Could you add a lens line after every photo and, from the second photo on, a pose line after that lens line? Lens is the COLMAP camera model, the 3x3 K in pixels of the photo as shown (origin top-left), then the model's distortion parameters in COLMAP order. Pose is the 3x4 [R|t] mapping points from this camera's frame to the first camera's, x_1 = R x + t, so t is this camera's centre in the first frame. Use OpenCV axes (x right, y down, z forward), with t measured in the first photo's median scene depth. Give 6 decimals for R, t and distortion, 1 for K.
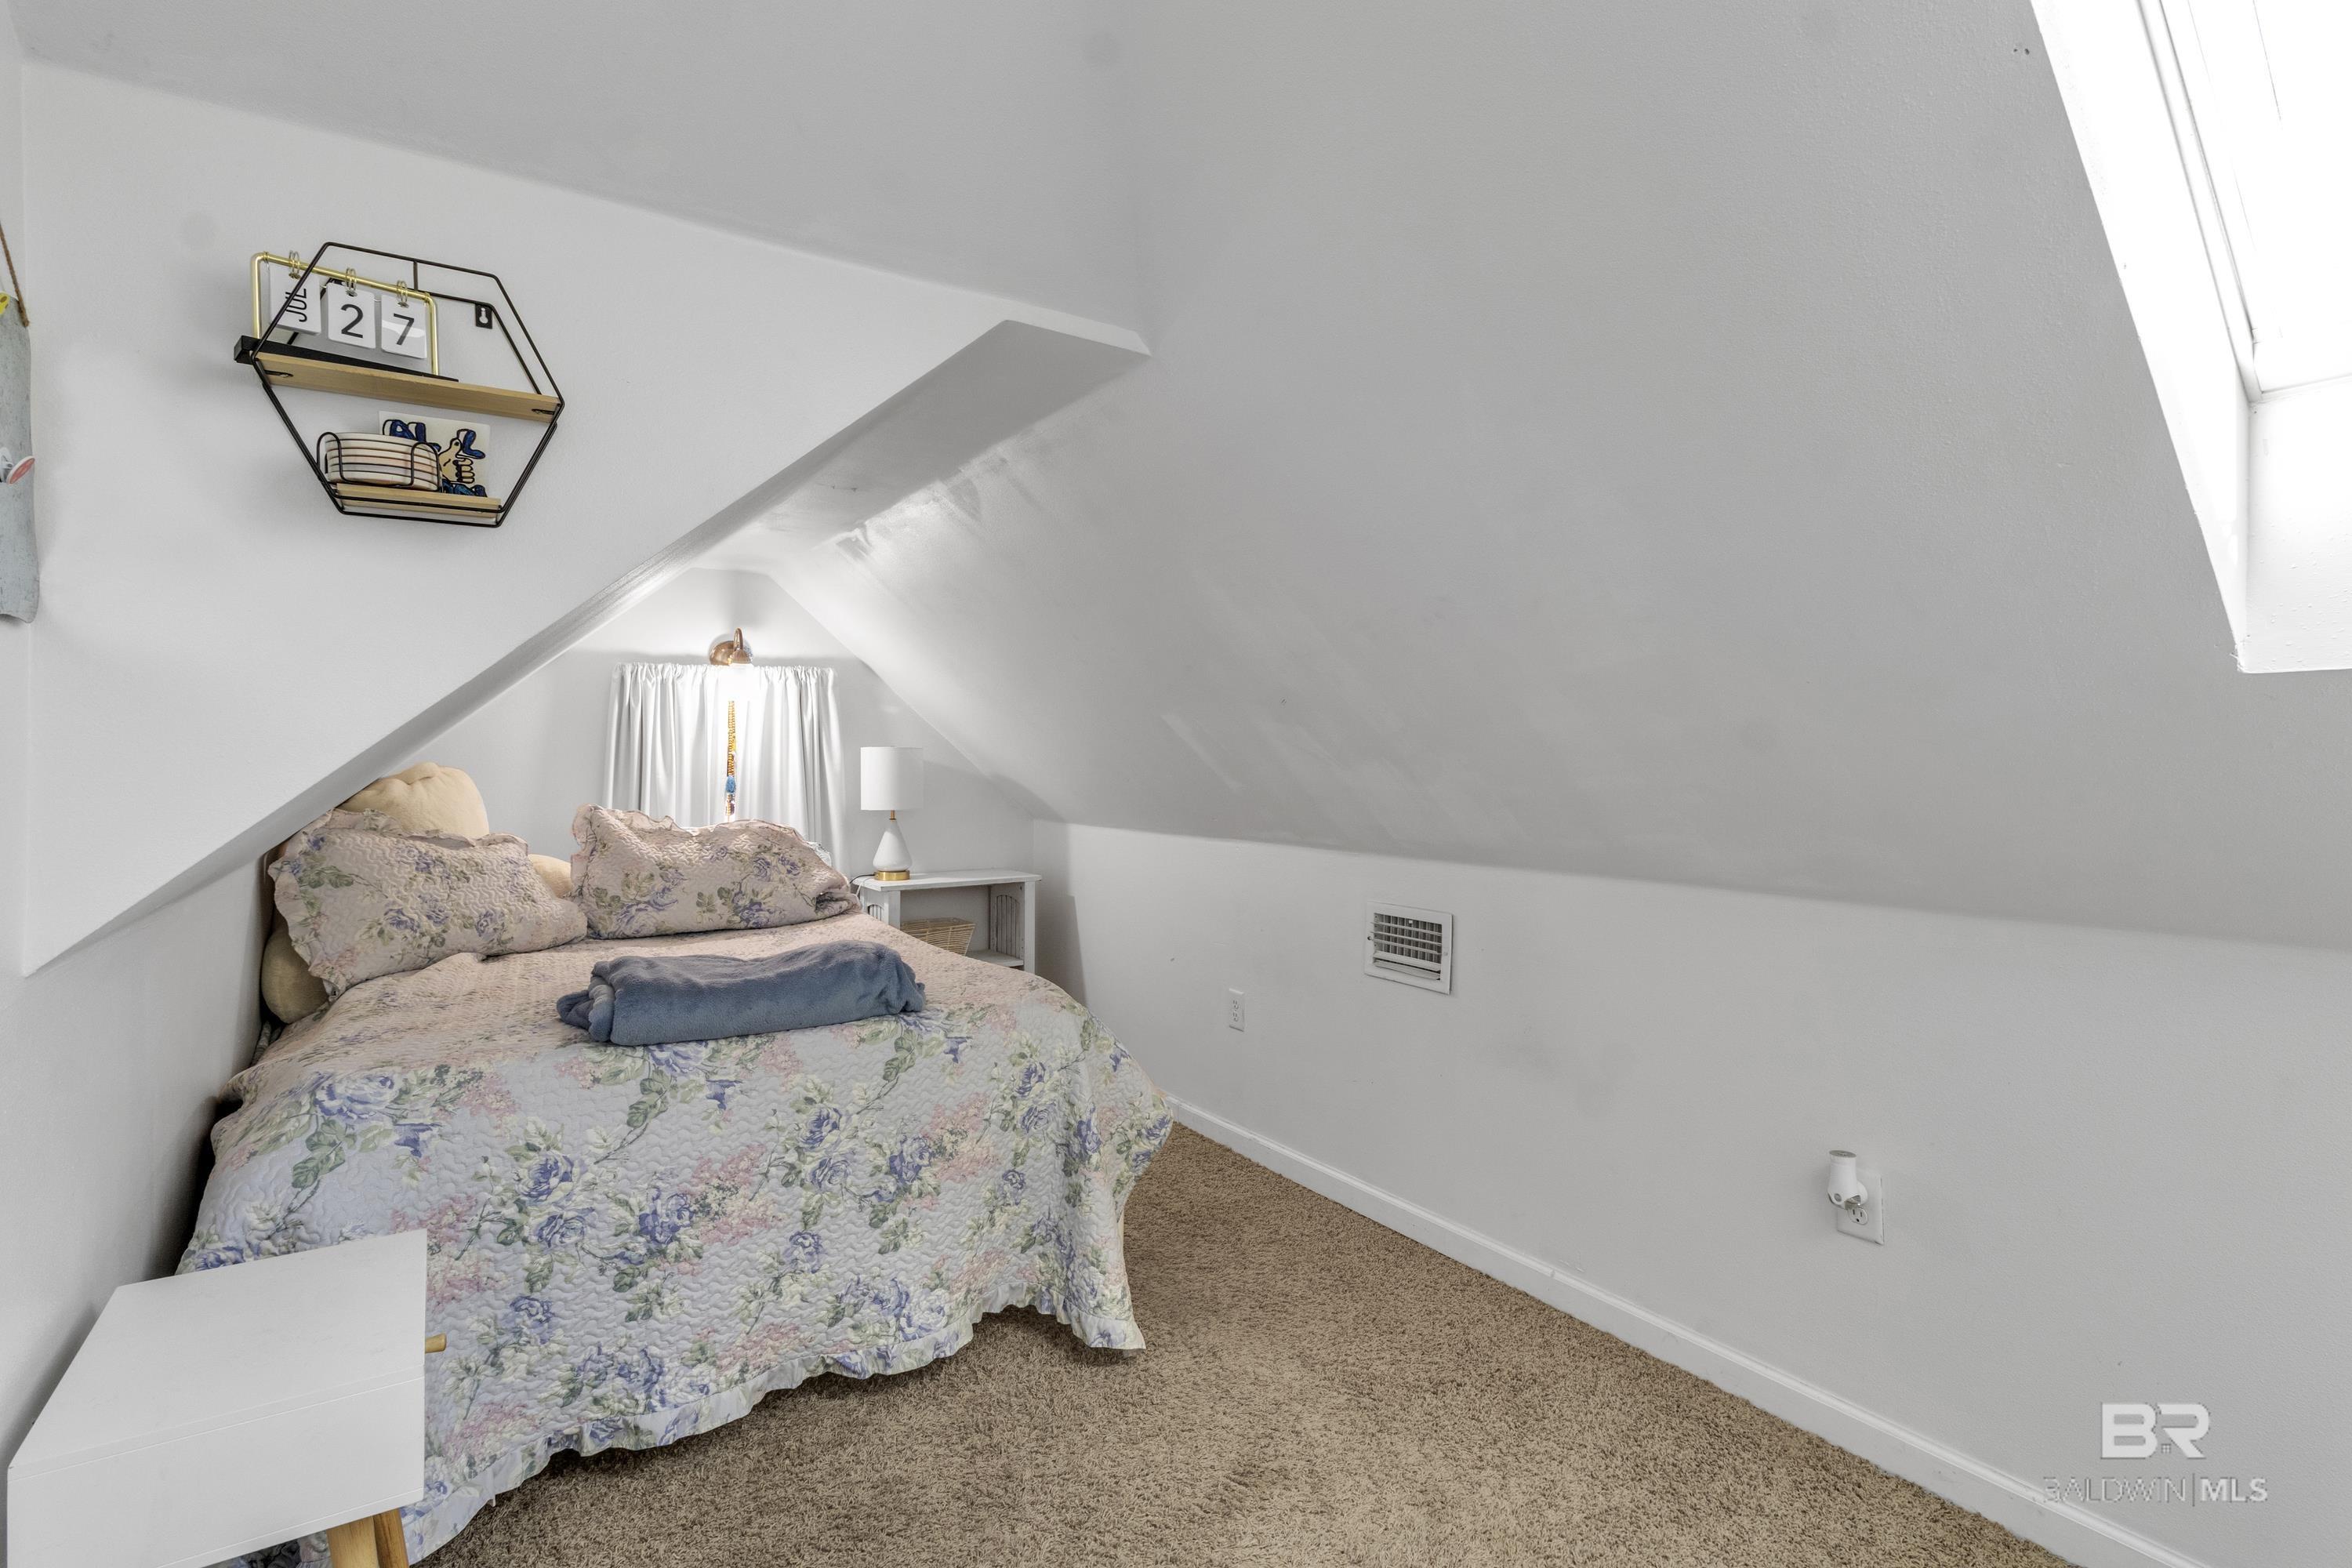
lens RADIAL K [[1113.2, 0, 1177.0], [0, 1113.2, 774.7], [0, 0, 1]] dist [0.013546, -0.003099]
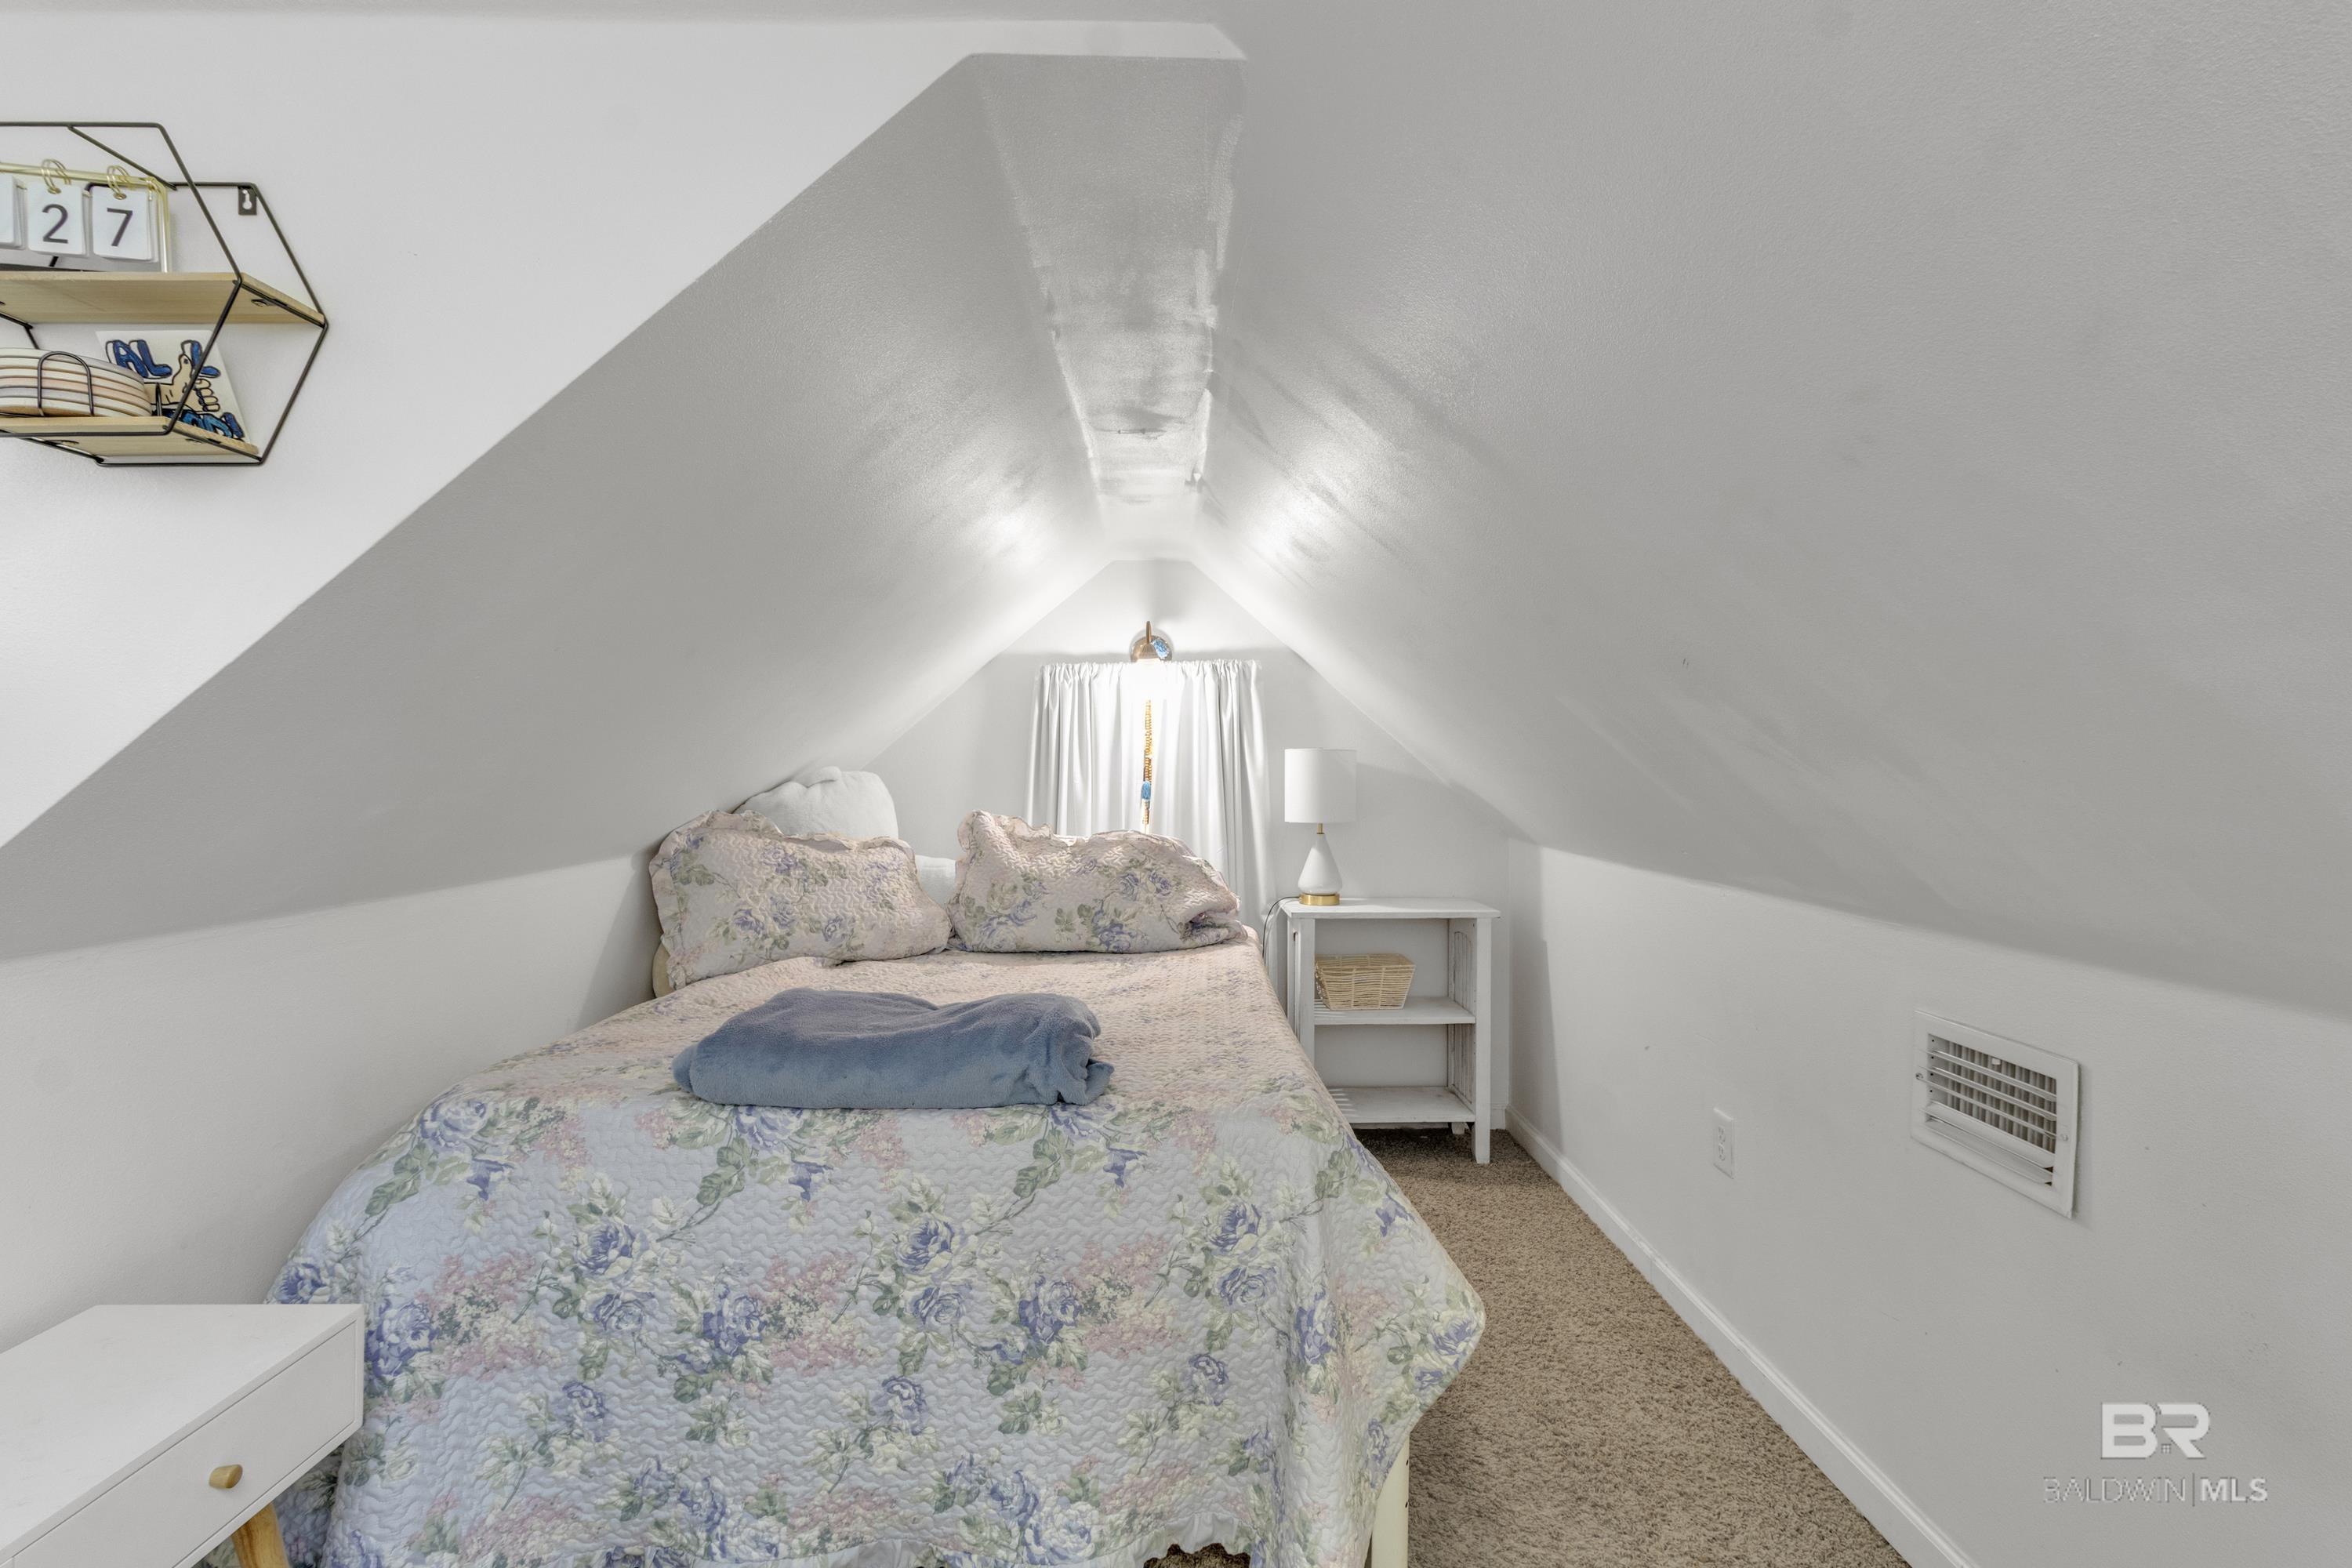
lens RADIAL K [[1113.2, 0, 1180.9], [0, 1113.2, 773.3], [0, 0, 1]] dist [0.013546, -0.003099]
pose [[0.838276, 0.004062, -0.545230, 0.222744], [-0.007475, 0.999964, -0.004043, -0.003594], [0.545194, 0.007465, 0.838277, 0.419710]]
